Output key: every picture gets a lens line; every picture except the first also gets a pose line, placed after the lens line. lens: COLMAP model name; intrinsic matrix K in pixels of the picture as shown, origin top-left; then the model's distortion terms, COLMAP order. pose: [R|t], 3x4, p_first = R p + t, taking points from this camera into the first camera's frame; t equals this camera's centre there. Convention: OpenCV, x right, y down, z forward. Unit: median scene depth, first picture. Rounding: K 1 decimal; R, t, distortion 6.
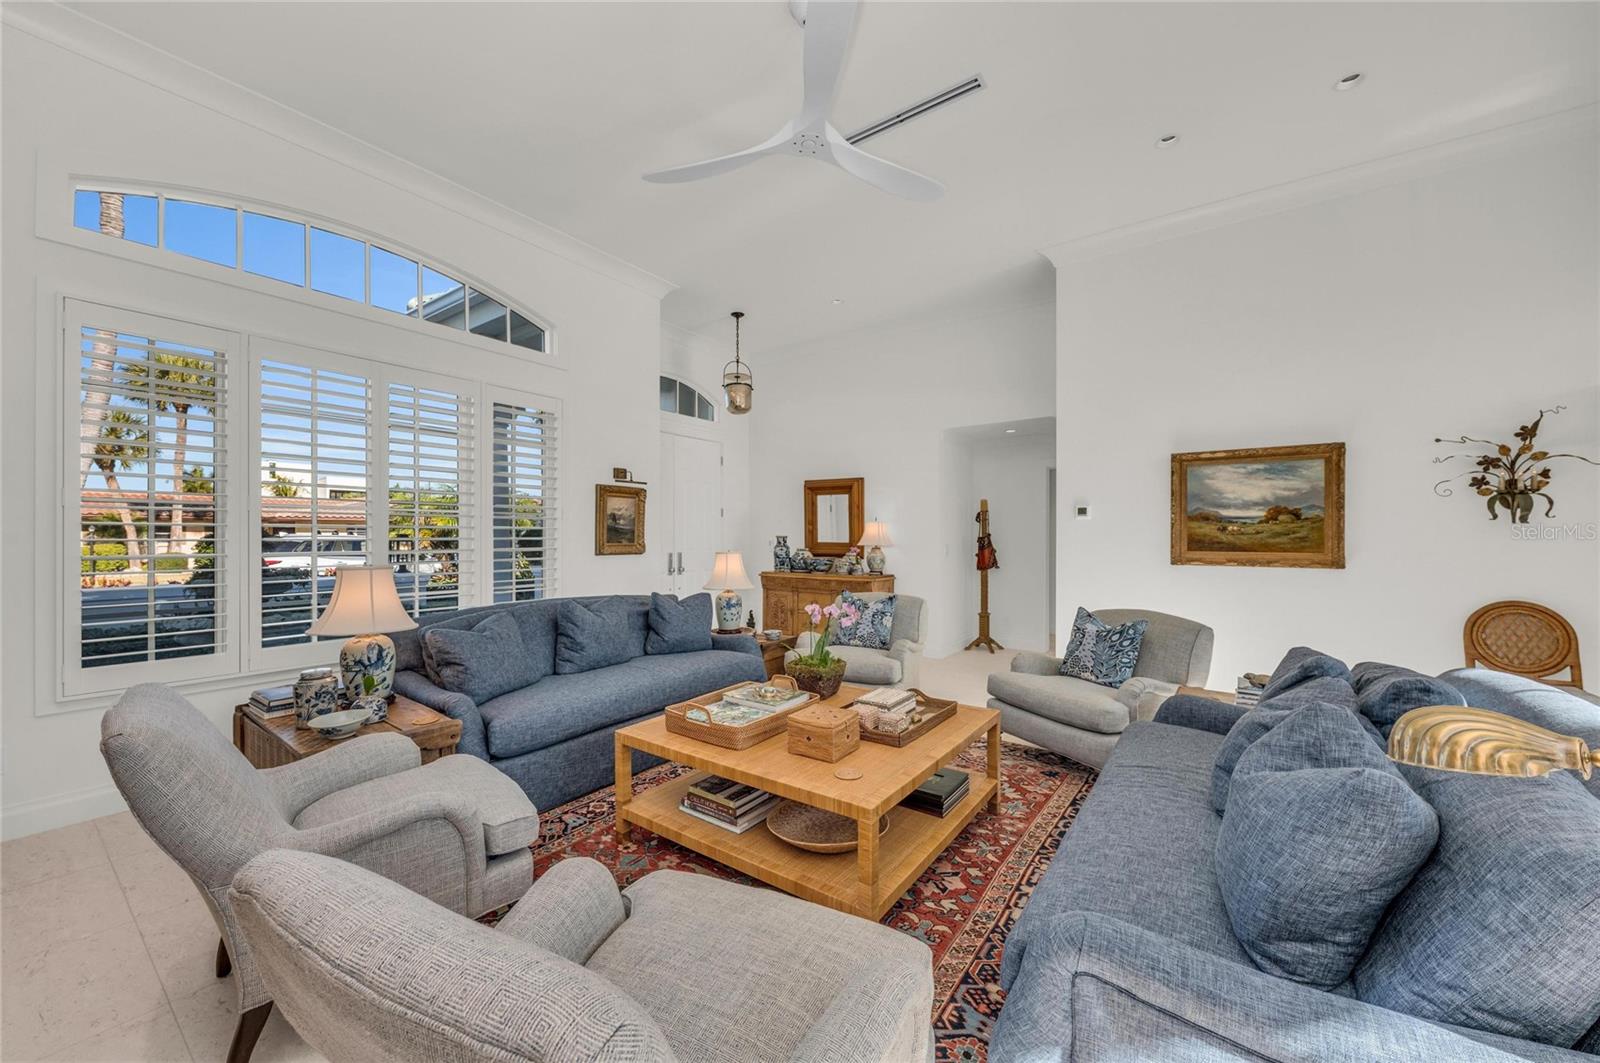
lens RADIAL K [[588.2, 0, 795.6], [0, 588.2, 536.1], [0, 0, 1]] dist [-0.002605, -0.000457]
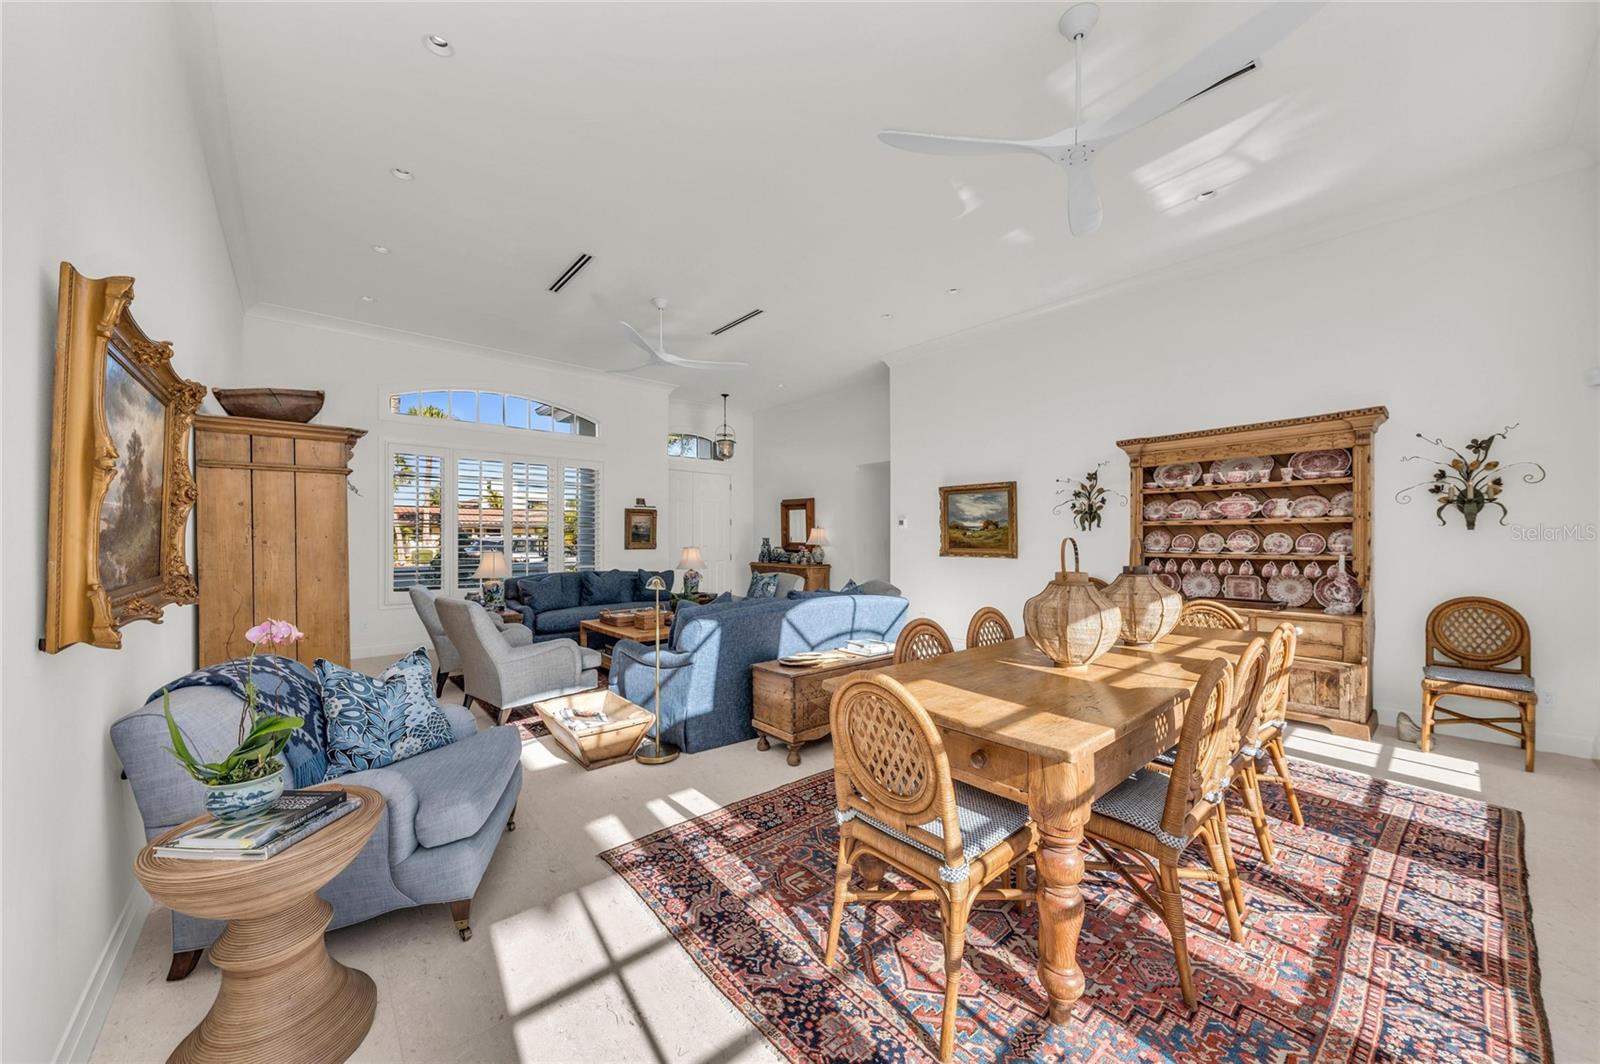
lens RADIAL K [[588.2, 0, 807.7], [0, 588.2, 532.3], [0, 0, 1]] dist [-0.002605, -0.000457]
pose [[0.972229, -0.001034, -0.234030, 0.660089], [-0.001204, 0.999955, -0.009417, -0.001639], [0.234029, 0.009437, 0.972184, -0.628185]]
